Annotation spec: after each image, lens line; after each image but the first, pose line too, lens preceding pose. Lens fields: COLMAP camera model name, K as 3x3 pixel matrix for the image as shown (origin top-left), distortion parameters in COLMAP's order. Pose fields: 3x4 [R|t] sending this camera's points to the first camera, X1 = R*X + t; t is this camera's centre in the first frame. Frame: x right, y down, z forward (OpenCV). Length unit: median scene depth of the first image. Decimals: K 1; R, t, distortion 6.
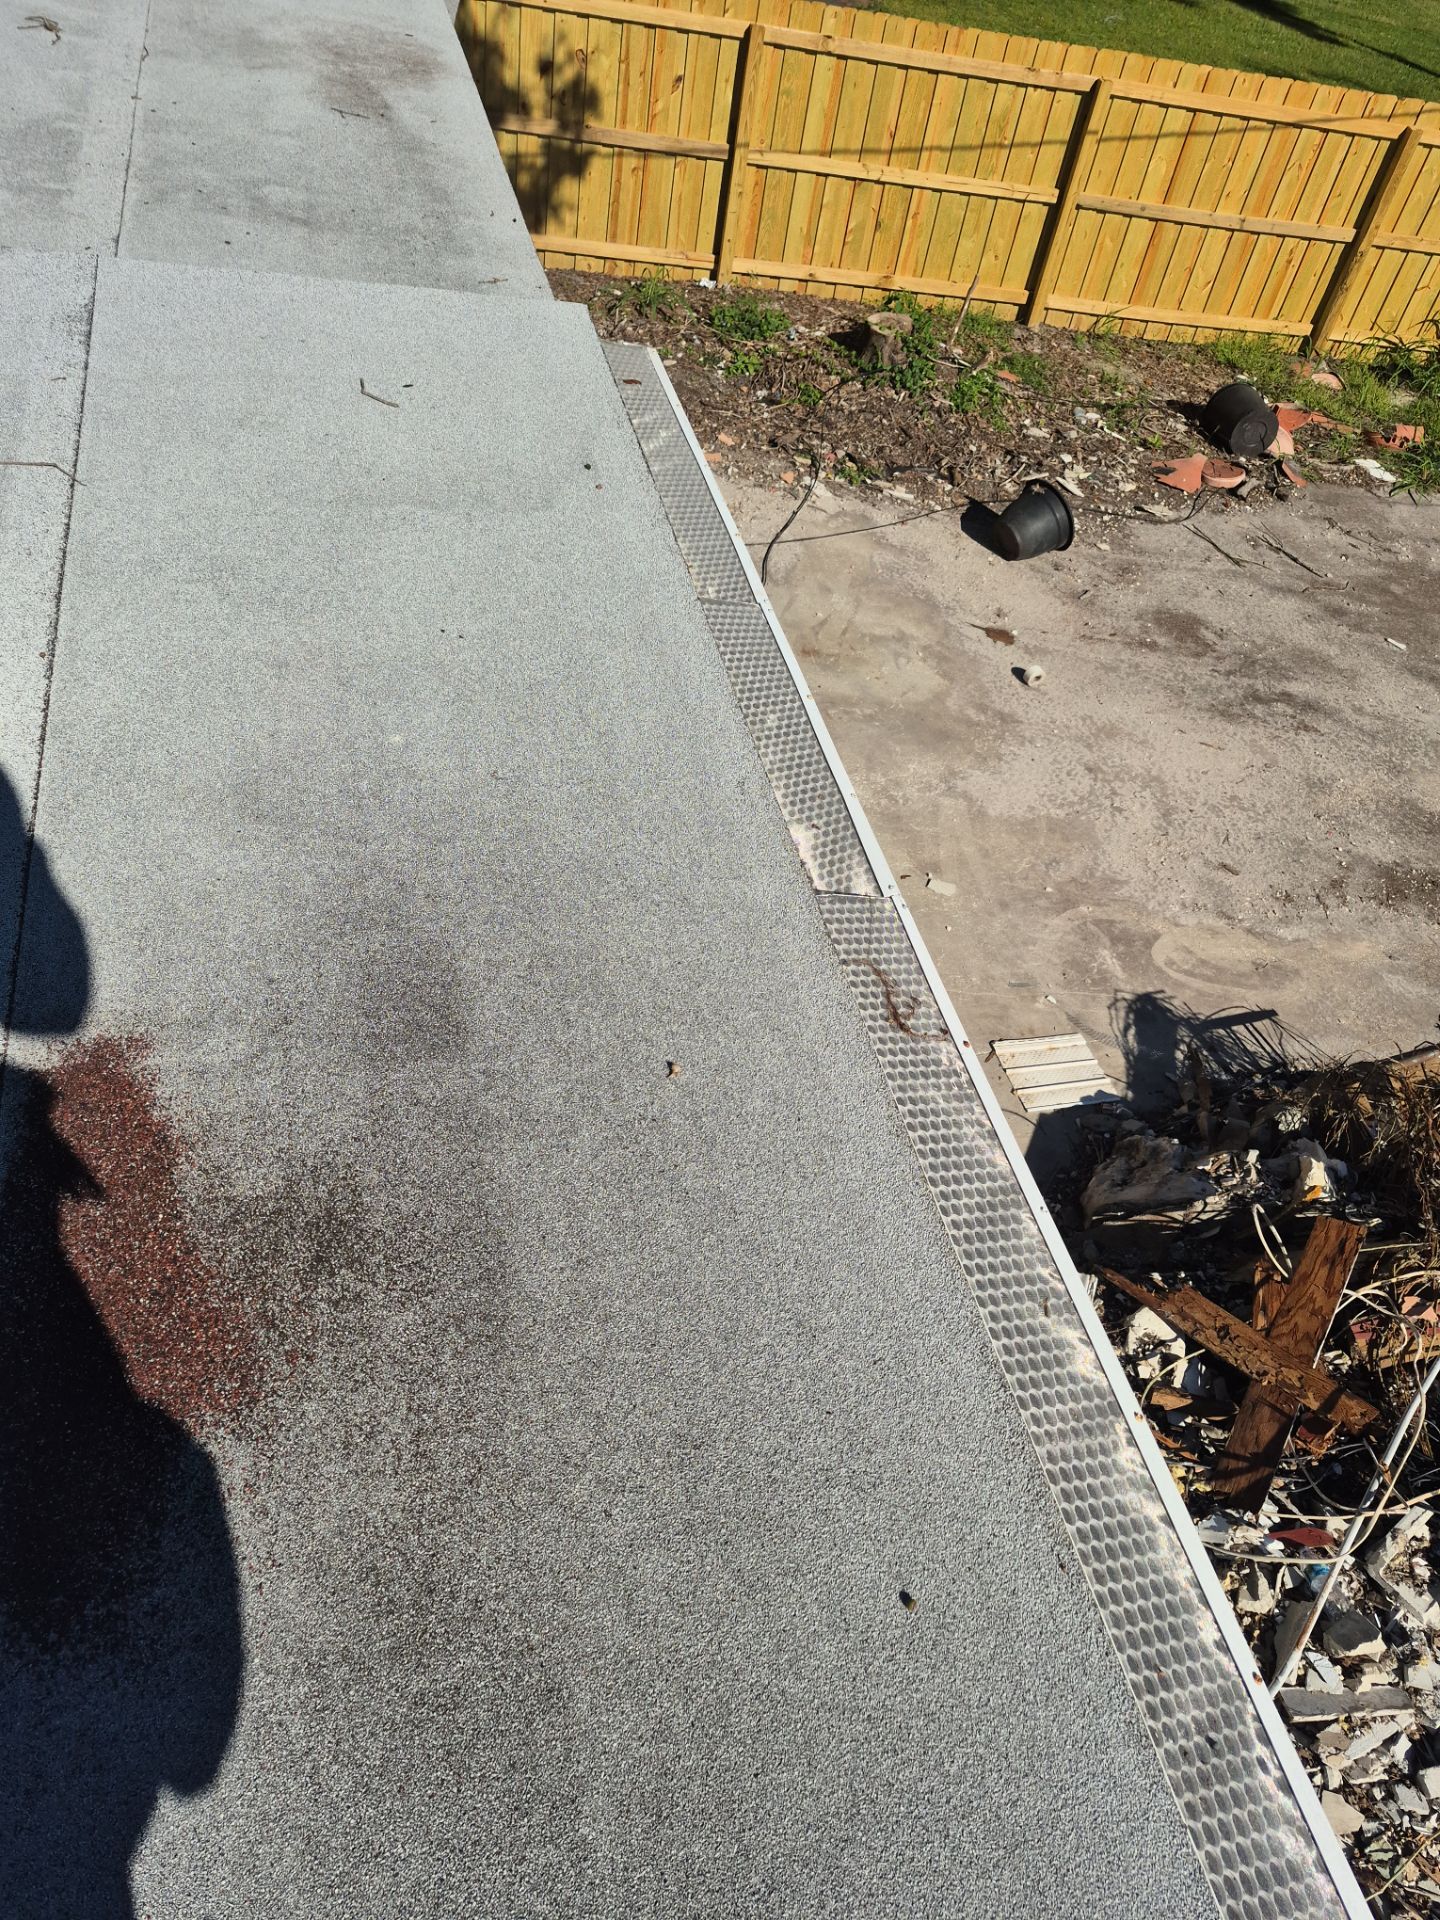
lens RADIAL K [[1439.8, 0, 780.3], [0, 1439.8, 1033.3], [0, 0, 1]] dist [0.127103, -0.227925]
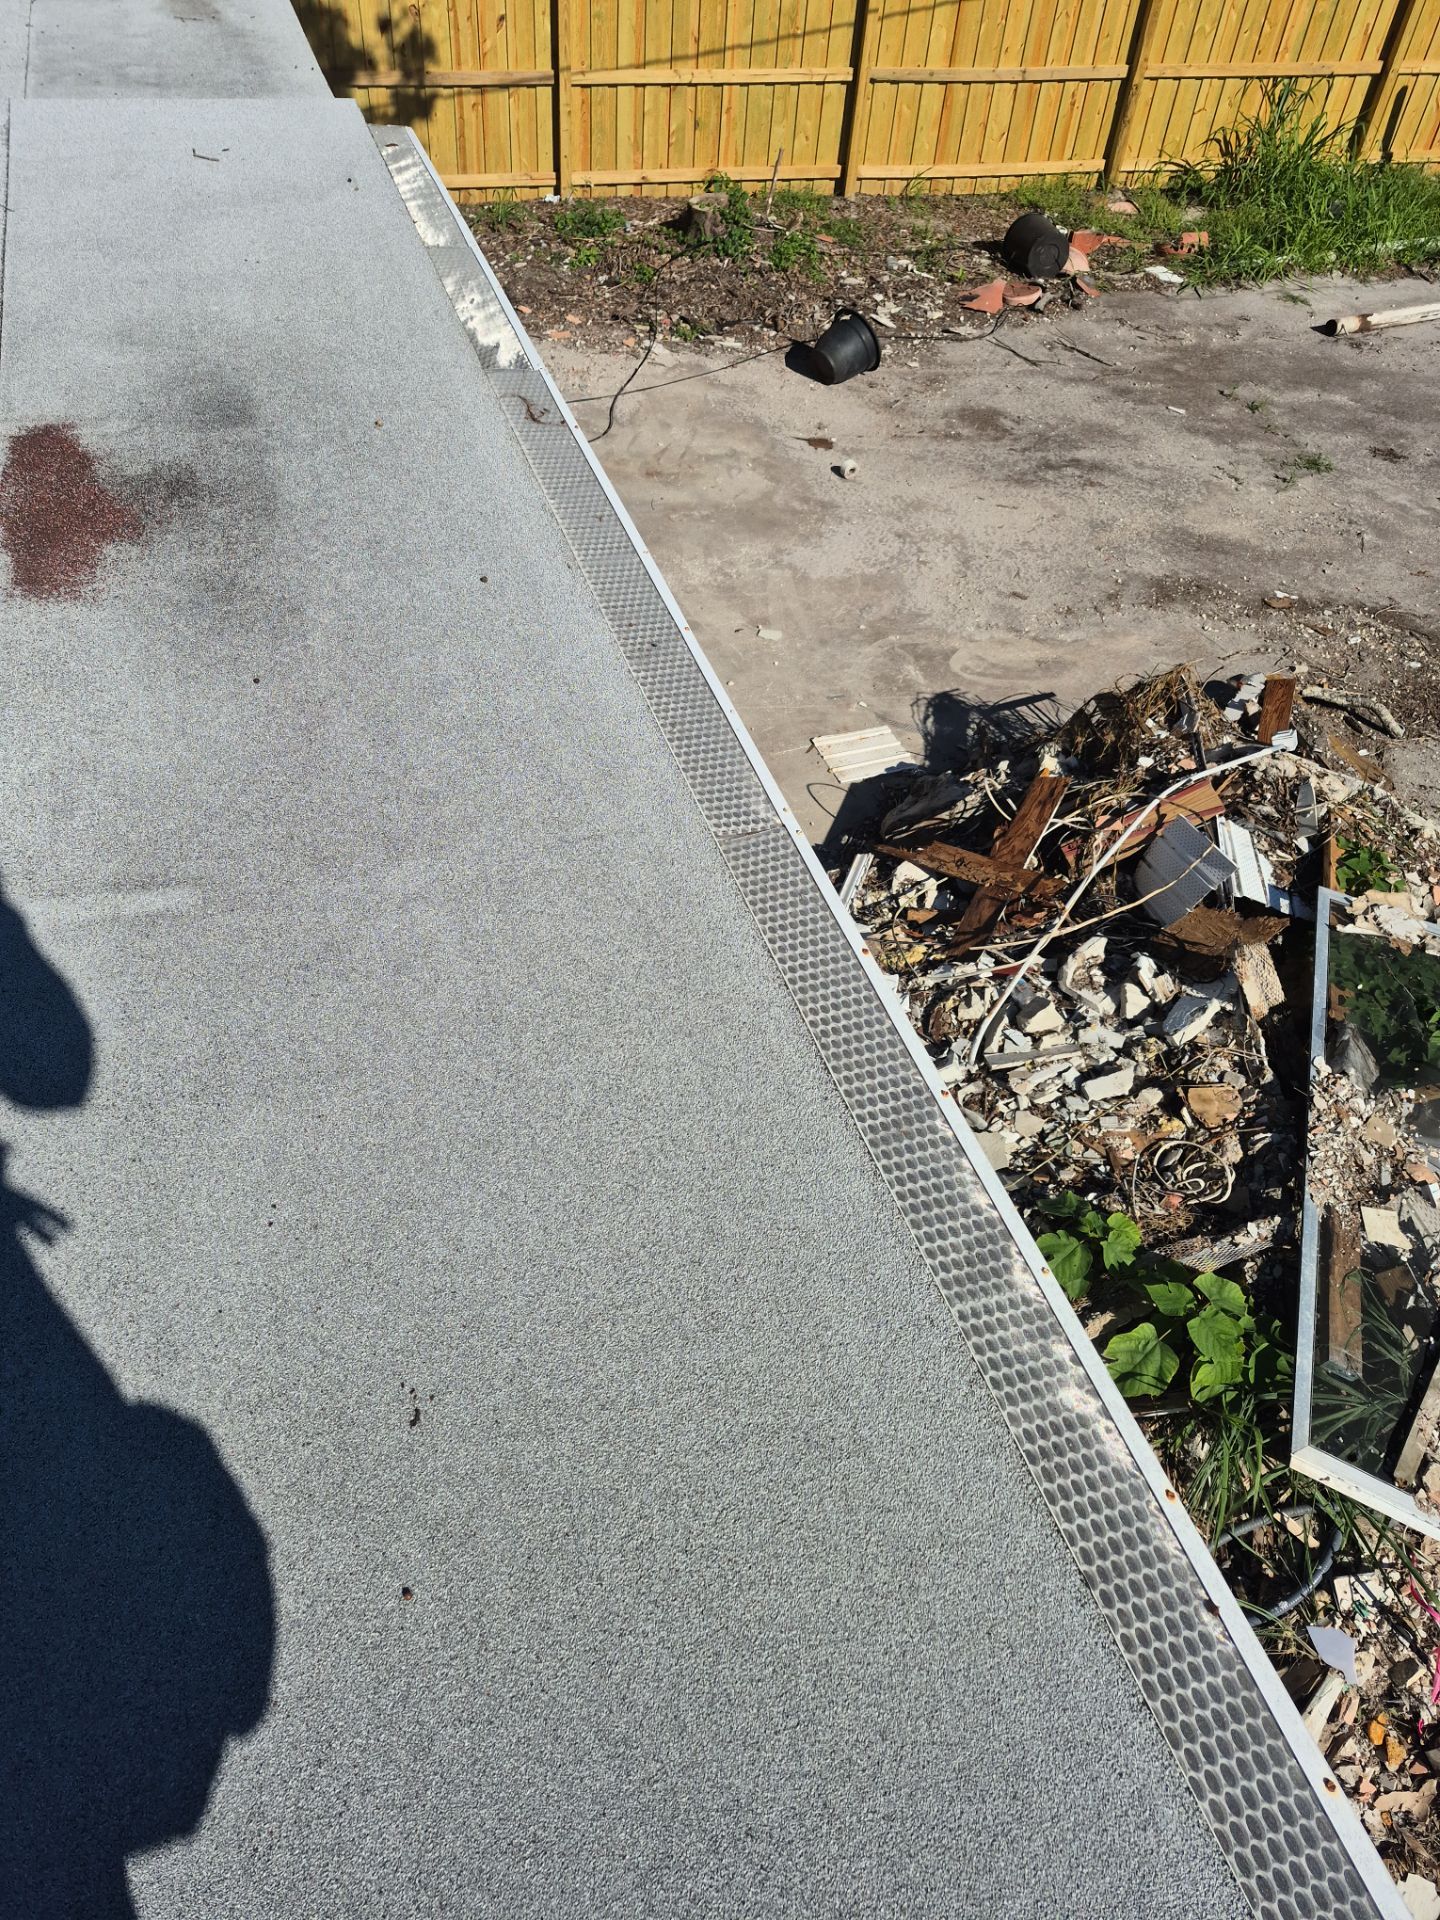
lens RADIAL K [[1390.5, 0, 691.2], [0, 1390.5, 1007.3], [0, 0, 1]] dist [0.101544, -0.165645]
pose [[0.991723, -0.116868, -0.053167, 0.052373], [0.117850, 0.992907, 0.015720, 0.127160], [0.050953, -0.021856, 0.998462, -0.113249]]
